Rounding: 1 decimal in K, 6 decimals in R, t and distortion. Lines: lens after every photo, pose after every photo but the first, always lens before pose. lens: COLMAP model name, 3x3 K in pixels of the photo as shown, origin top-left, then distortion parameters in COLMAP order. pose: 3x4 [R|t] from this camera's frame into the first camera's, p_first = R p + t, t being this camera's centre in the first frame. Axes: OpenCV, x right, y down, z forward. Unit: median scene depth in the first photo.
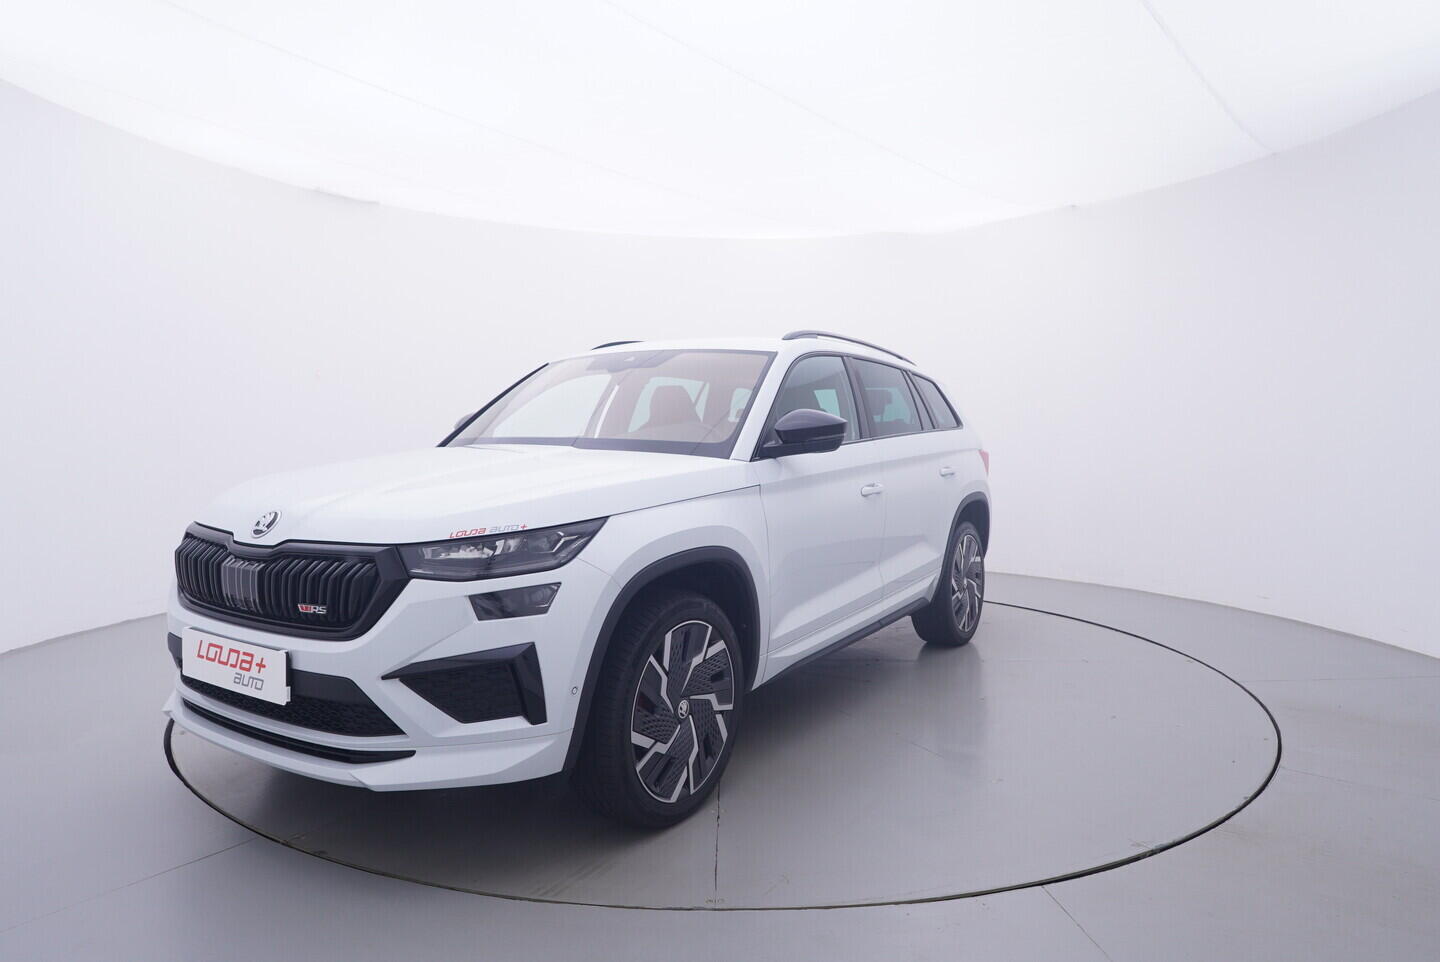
lens RADIAL K [[898.2, 0, 720.0], [0, 898.2, 481.0], [0, 0, 1]] dist [-0.000822, -0.000330]
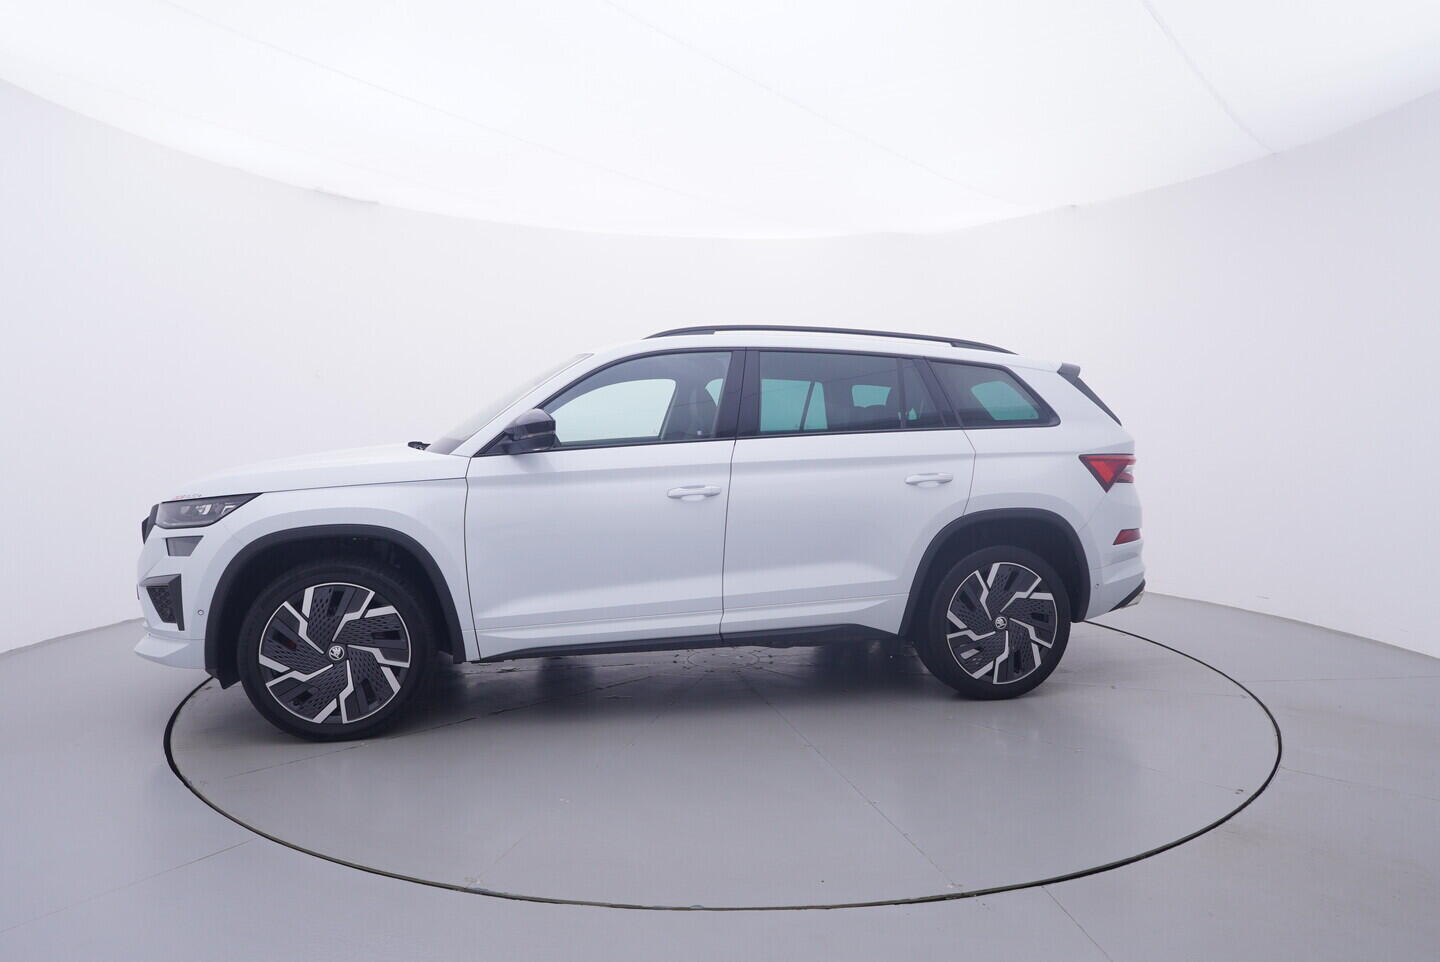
lens RADIAL K [[876.2, 0, 720.0], [0, 876.2, 481.0], [0, 0, 1]] dist [0.002525, 0.000411]
pose [[0.688812, 0.036510, -0.724020, 1.196085], [-0.037854, 0.999180, 0.014373, -0.022504], [0.723951, 0.017507, 0.689629, 0.538499]]
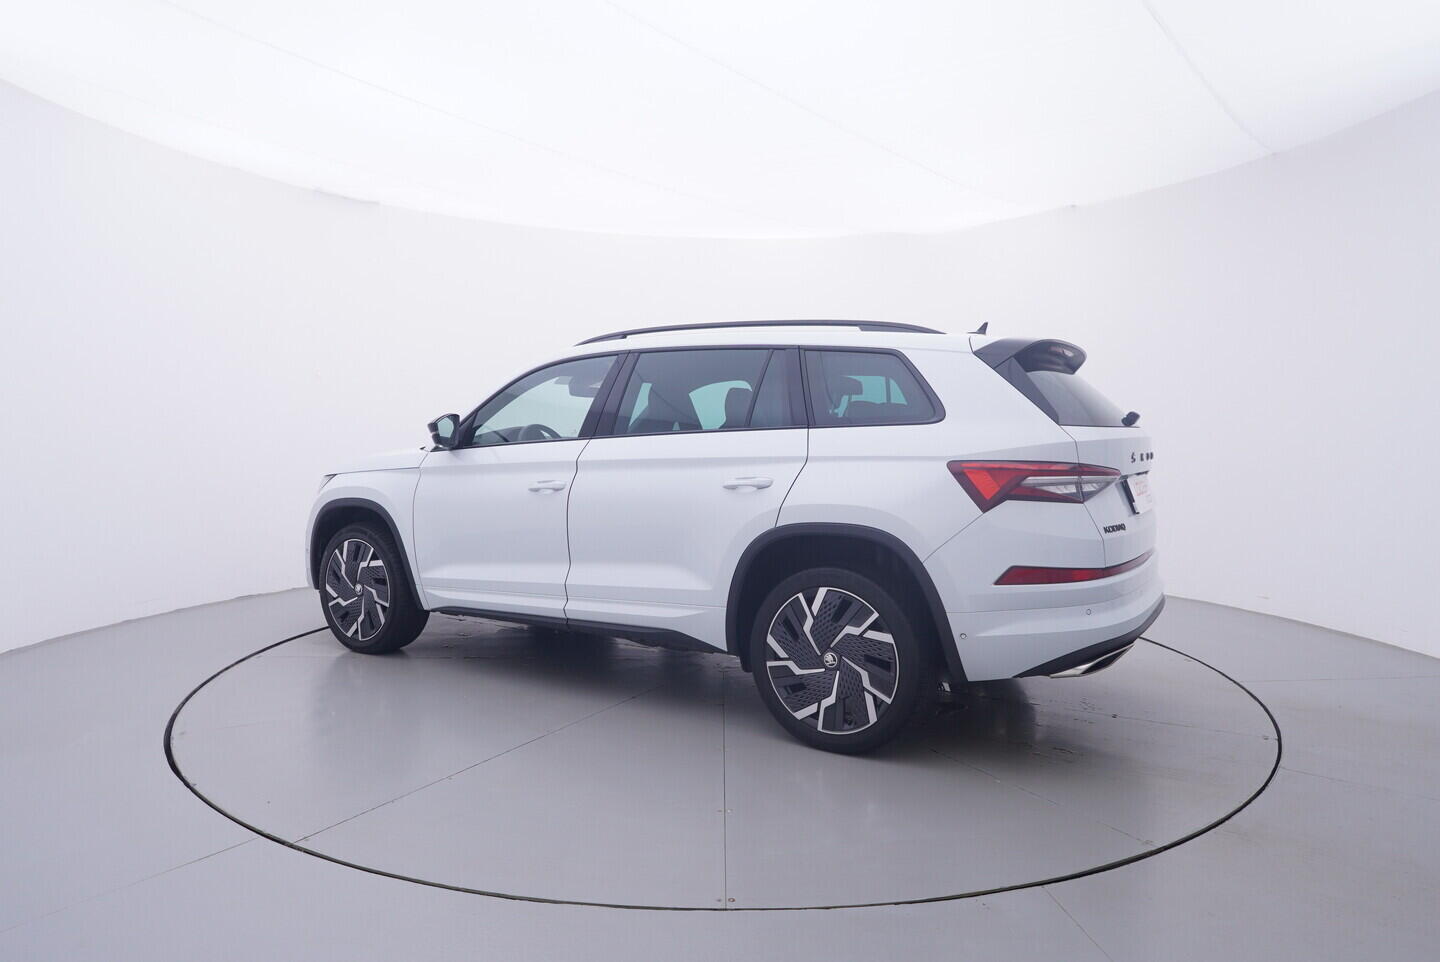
lens RADIAL K [[898.2, 0, 720.0], [0, 898.2, 481.0], [0, 0, 1]] dist [-0.000822, -0.000330]
pose [[-0.005640, 0.042962, -0.999061, 1.691165], [-0.059189, 0.997311, 0.043221, -0.074252], [0.998231, 0.059377, -0.003082, 1.690117]]
